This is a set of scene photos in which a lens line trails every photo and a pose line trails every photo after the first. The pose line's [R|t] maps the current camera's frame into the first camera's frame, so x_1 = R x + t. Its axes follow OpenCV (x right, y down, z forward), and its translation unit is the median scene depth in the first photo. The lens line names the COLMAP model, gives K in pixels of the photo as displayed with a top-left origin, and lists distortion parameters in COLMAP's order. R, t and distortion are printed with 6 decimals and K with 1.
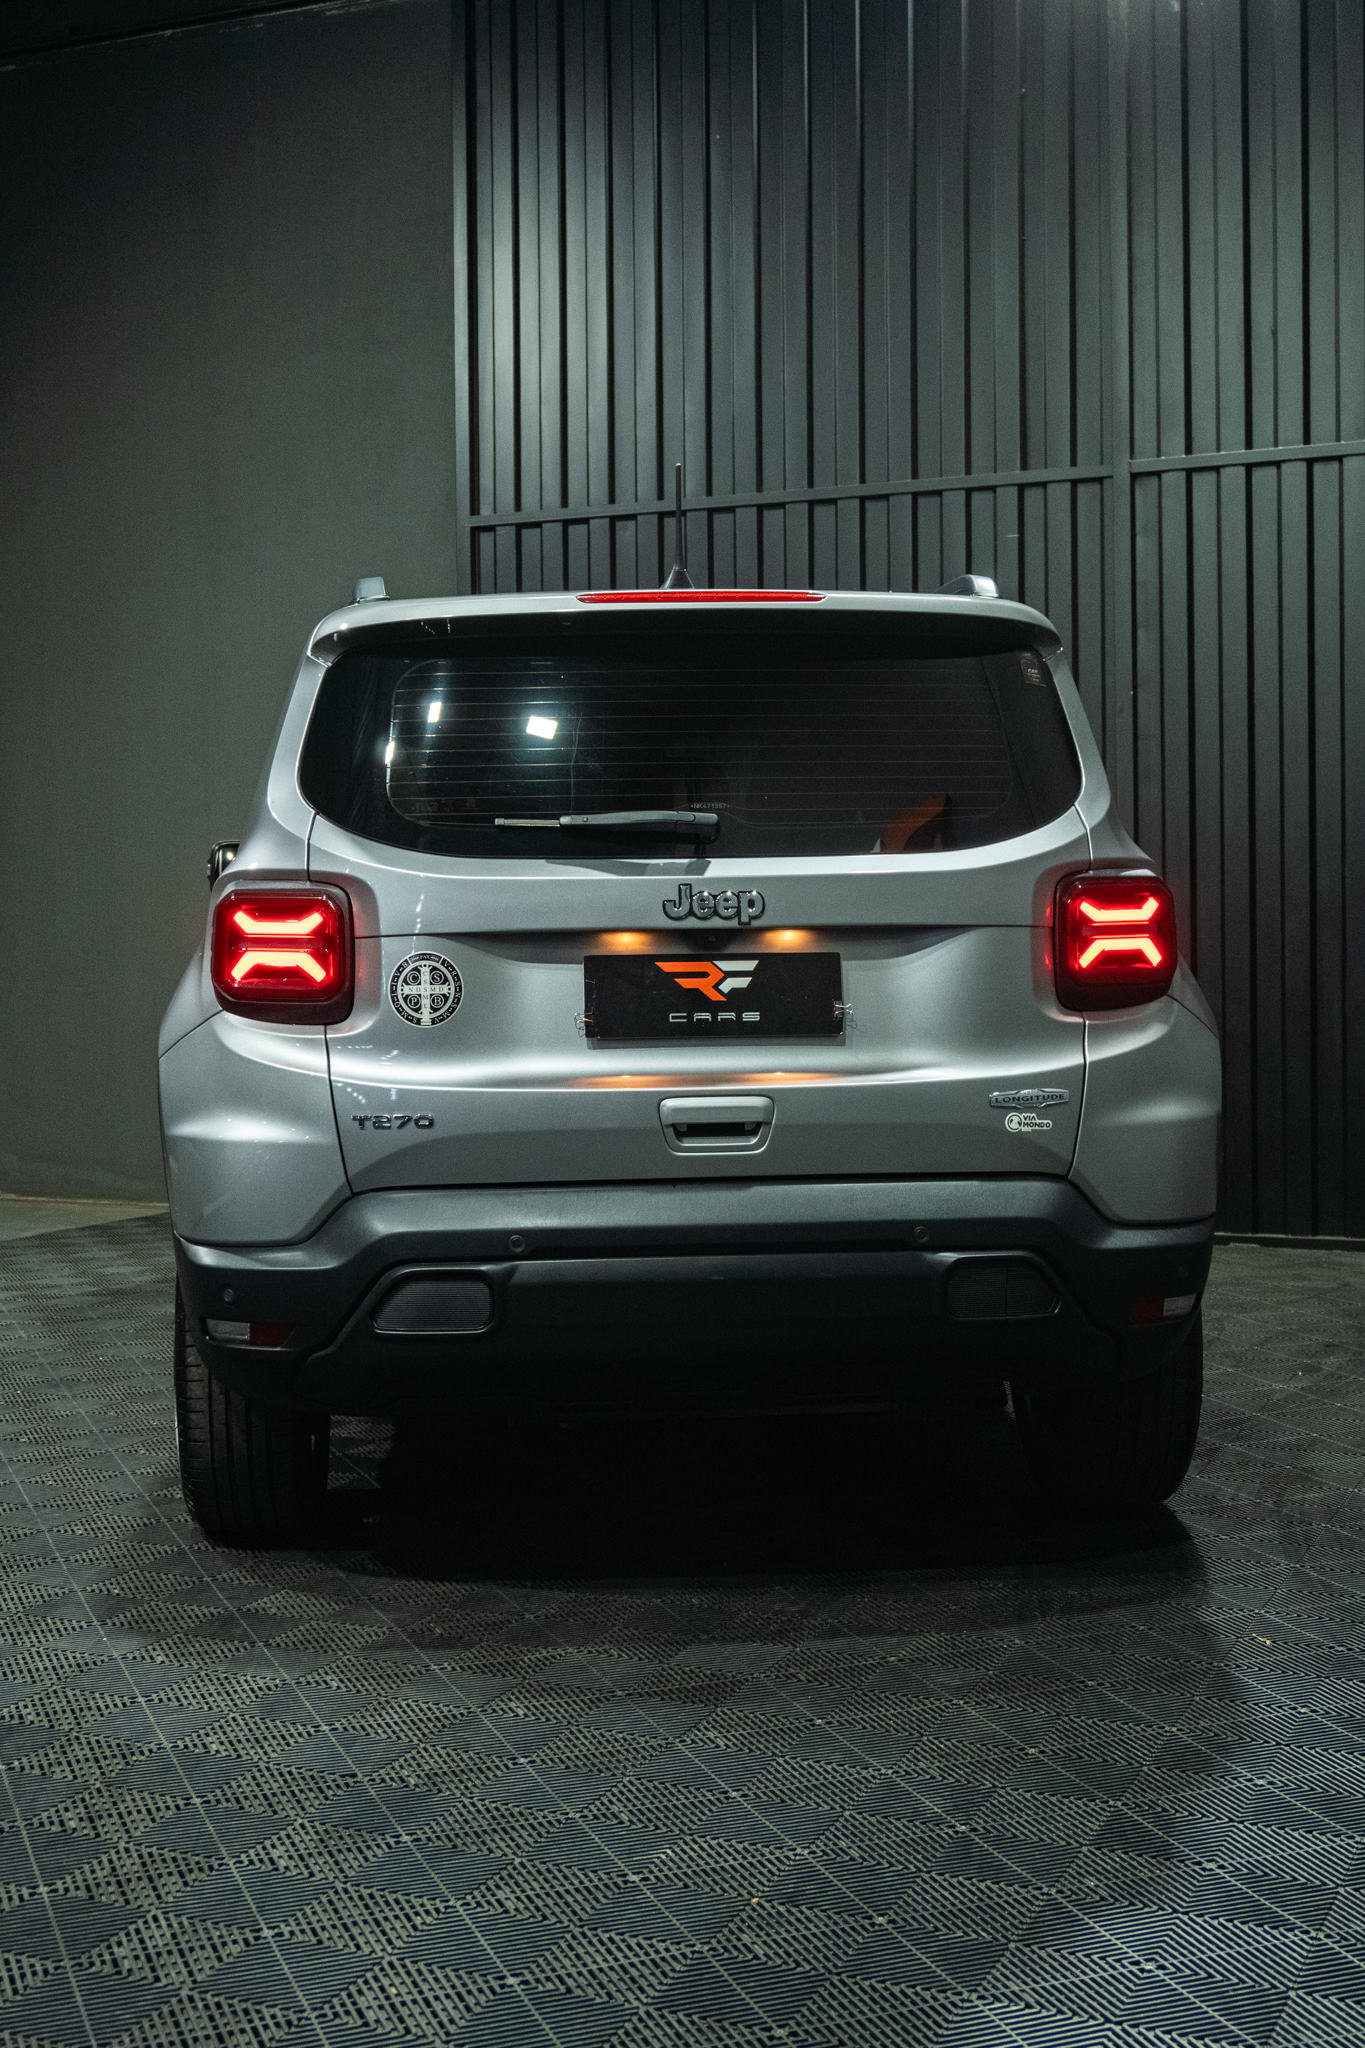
lens RADIAL K [[2550.8, 0, 682.5], [0, 2550.8, 1024.0], [0, 0, 1]] dist [-0.006894, -0.005599]
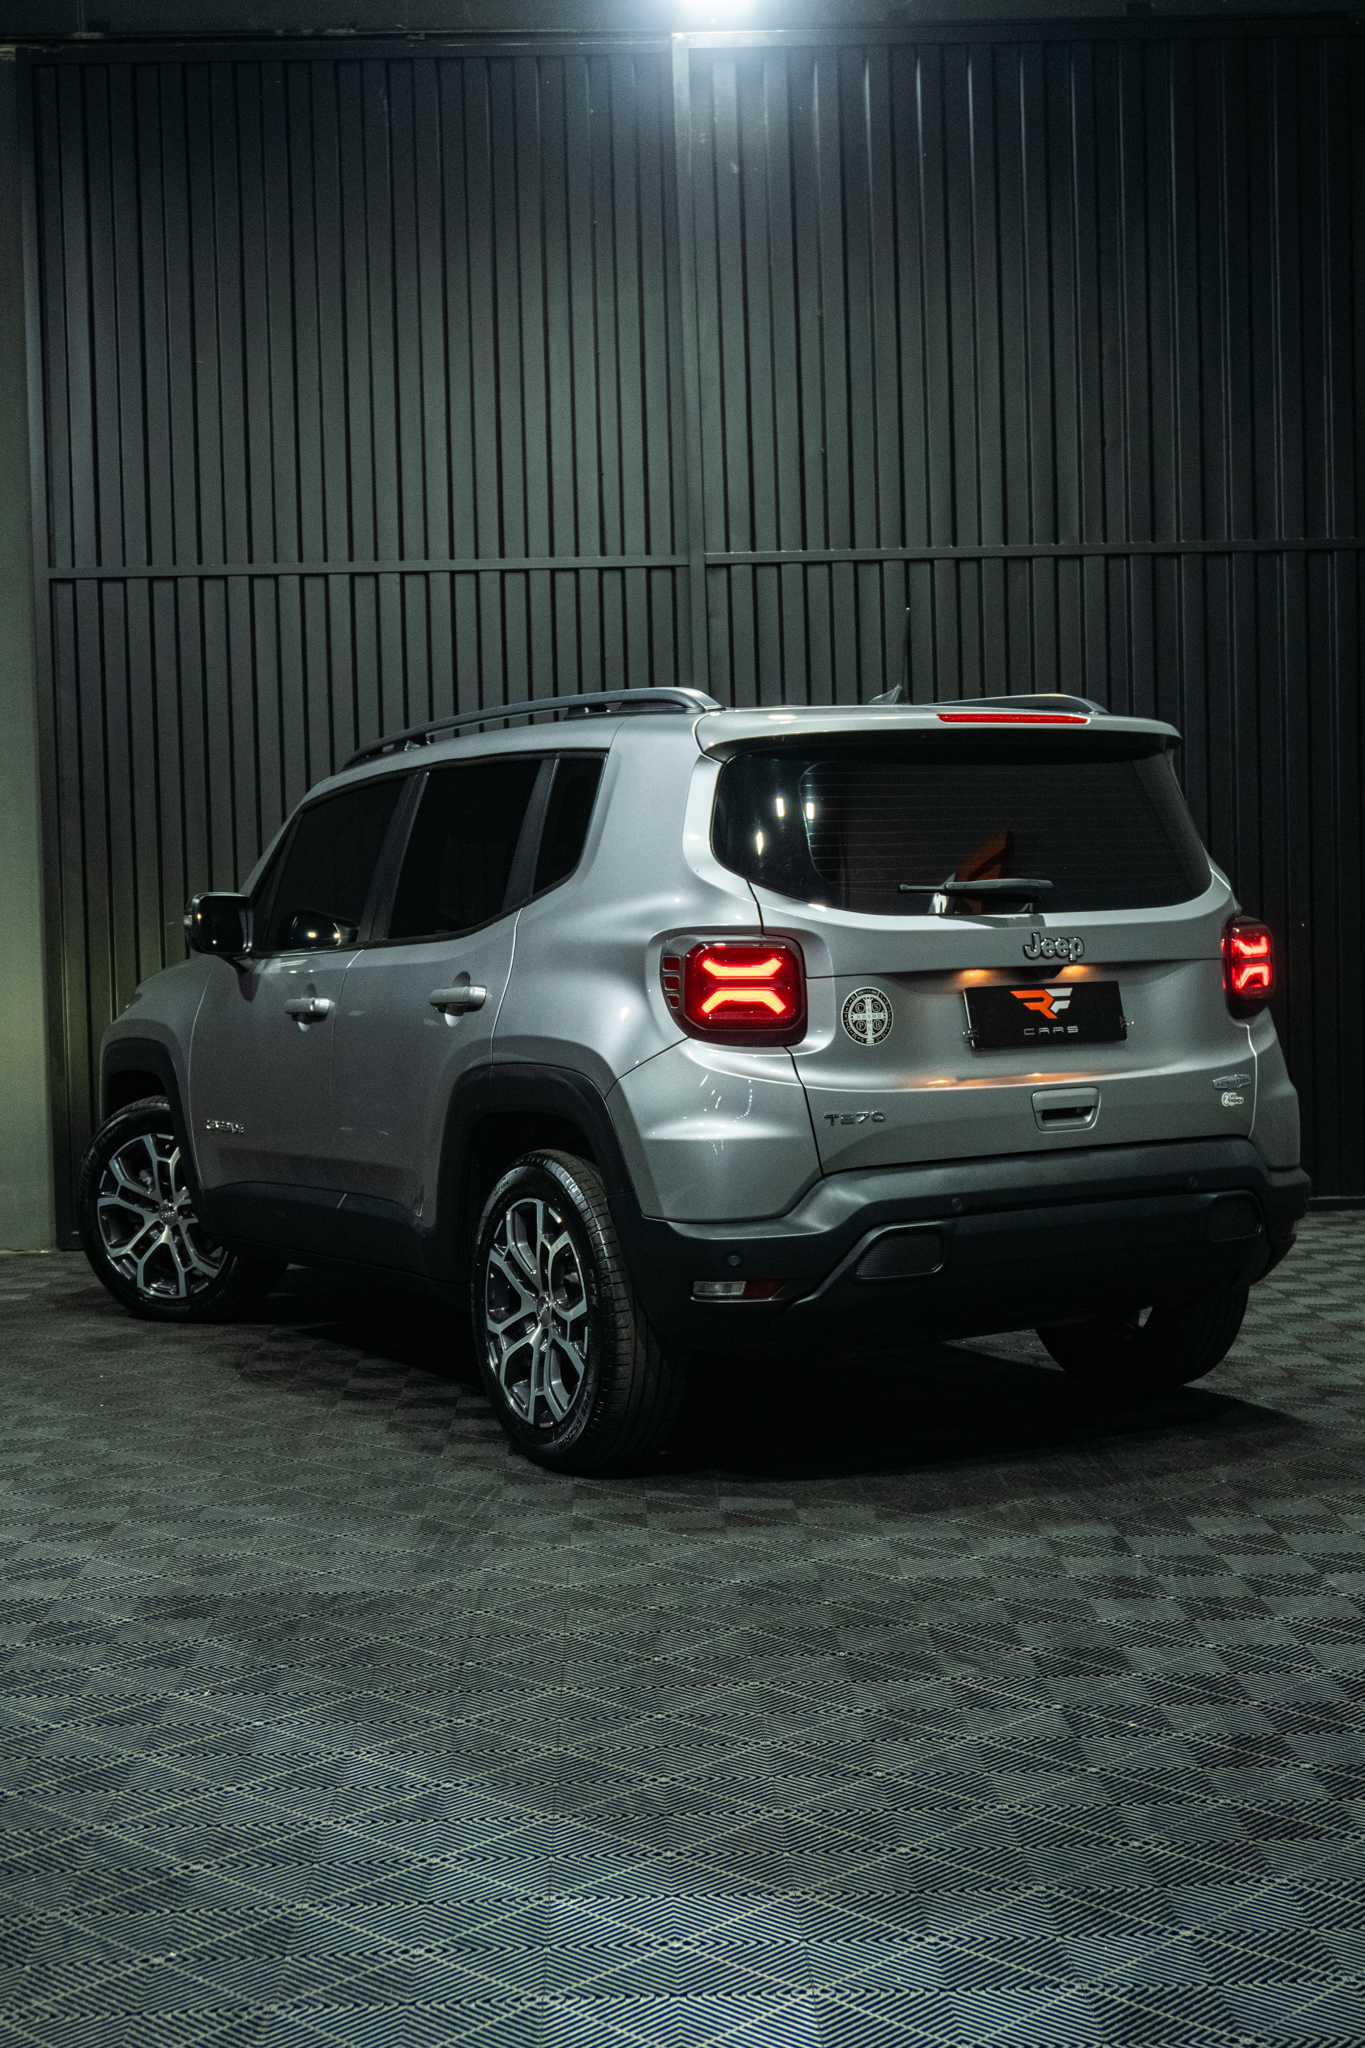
lens RADIAL K [[2713.7, 0, 682.5], [0, 2713.7, 1024.0], [0, 0, 1]] dist [-0.008492, -0.000314]
pose [[0.898987, -0.029864, 0.436955, -0.786452], [0.034730, 0.999392, -0.003148, -0.008395], [-0.436595, 0.018006, 0.899478, -0.207739]]
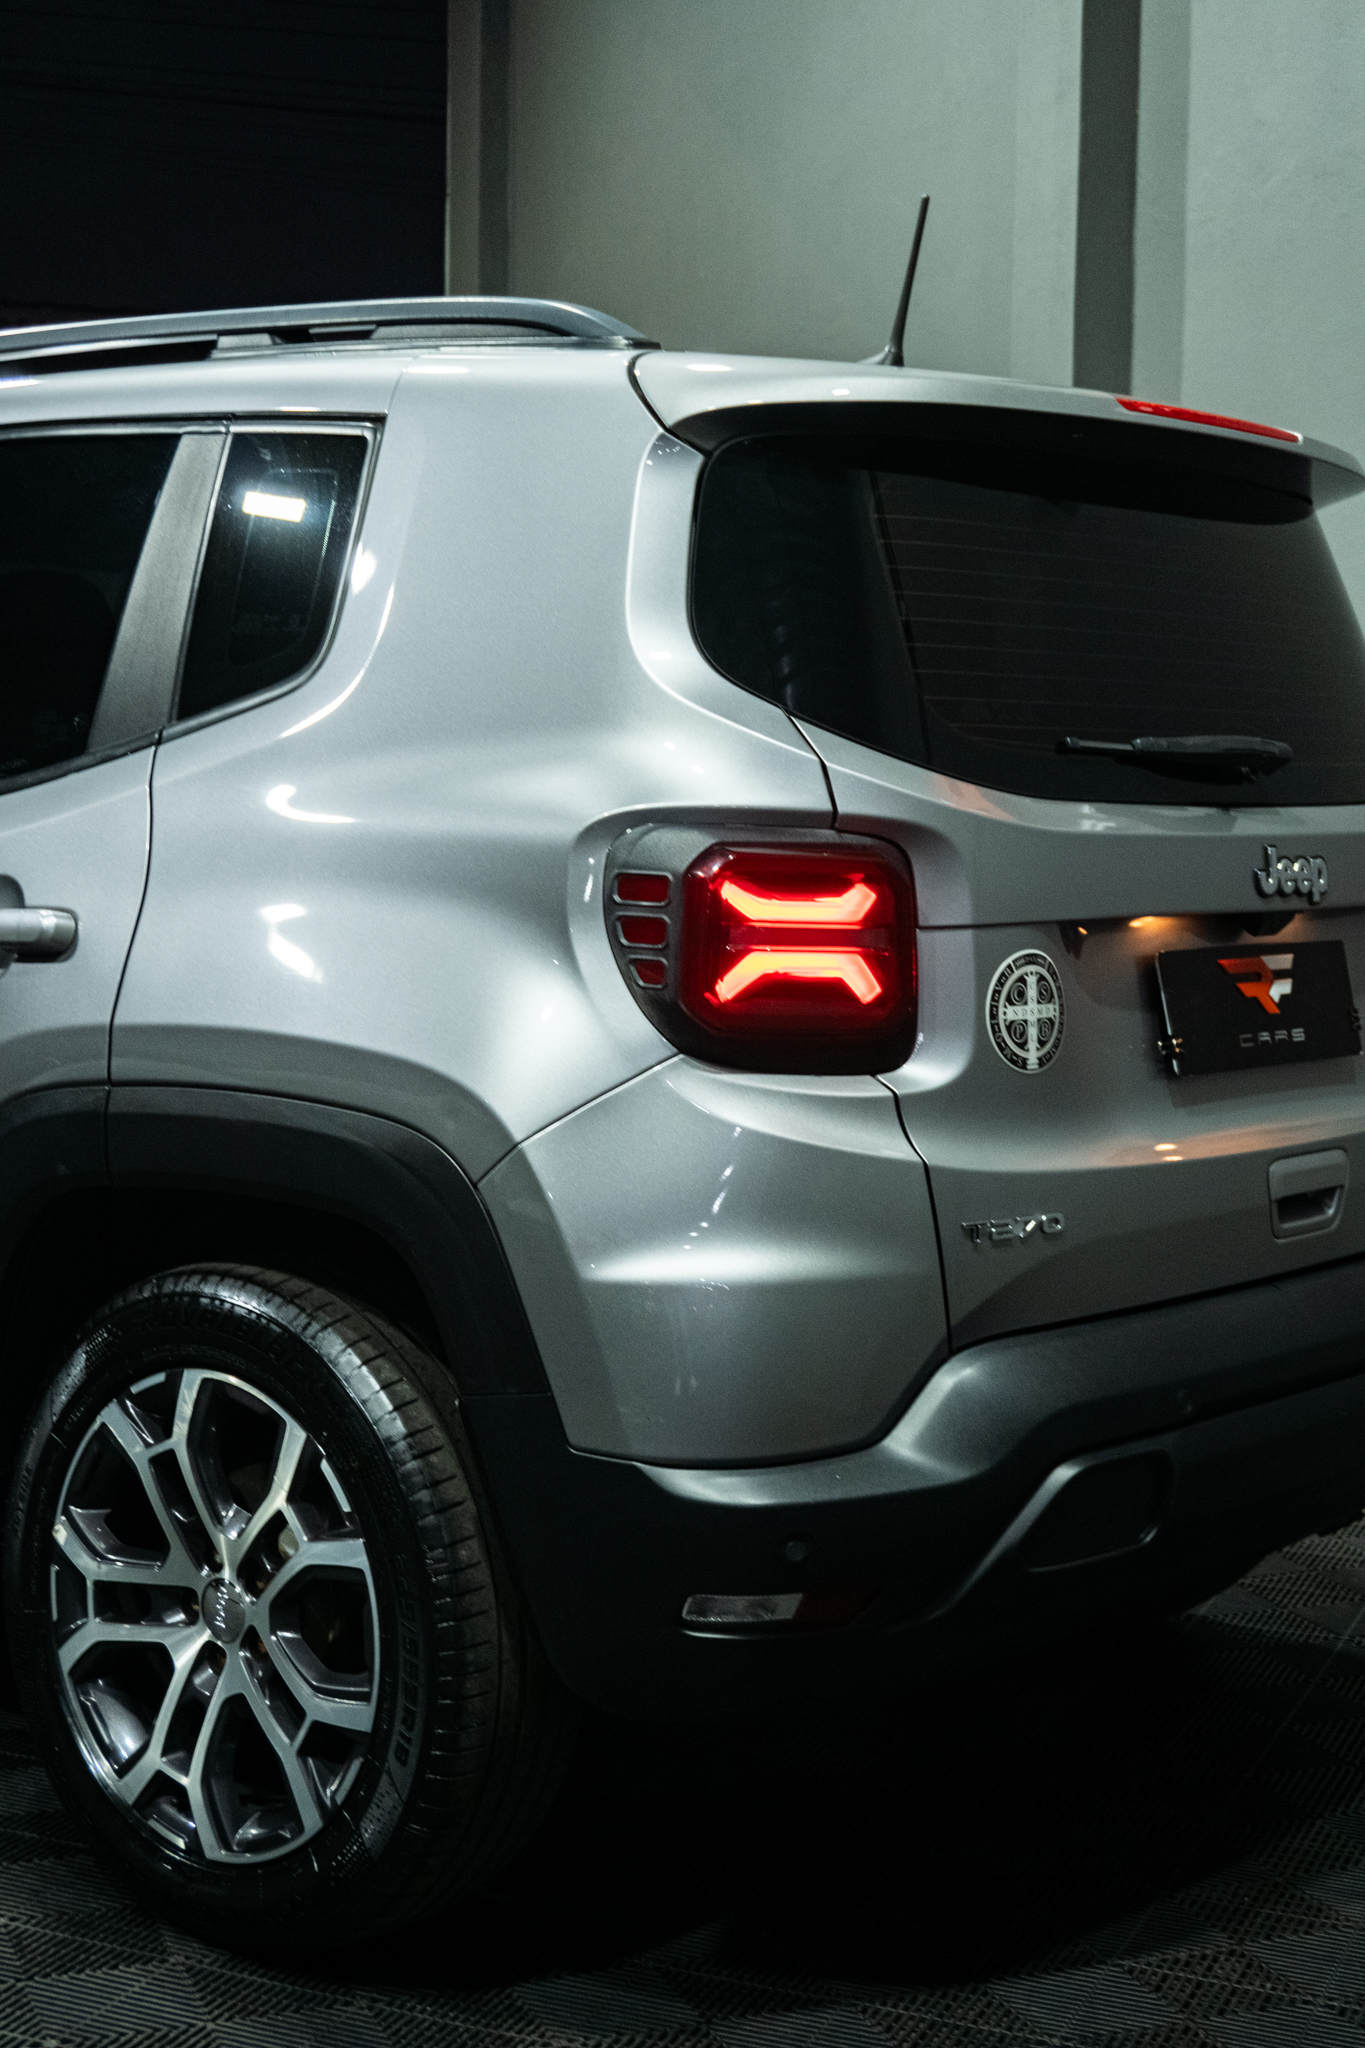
lens RADIAL K [[2783.9, 0, 682.5], [0, 2783.9, 1024.0], [0, 0, 1]] dist [0.004885, -0.015390]
pose [[0.696774, -0.035031, 0.716434, -0.637580], [0.004233, 0.998990, 0.044730, -0.040716], [-0.717278, -0.028134, 0.696219, 0.583771]]
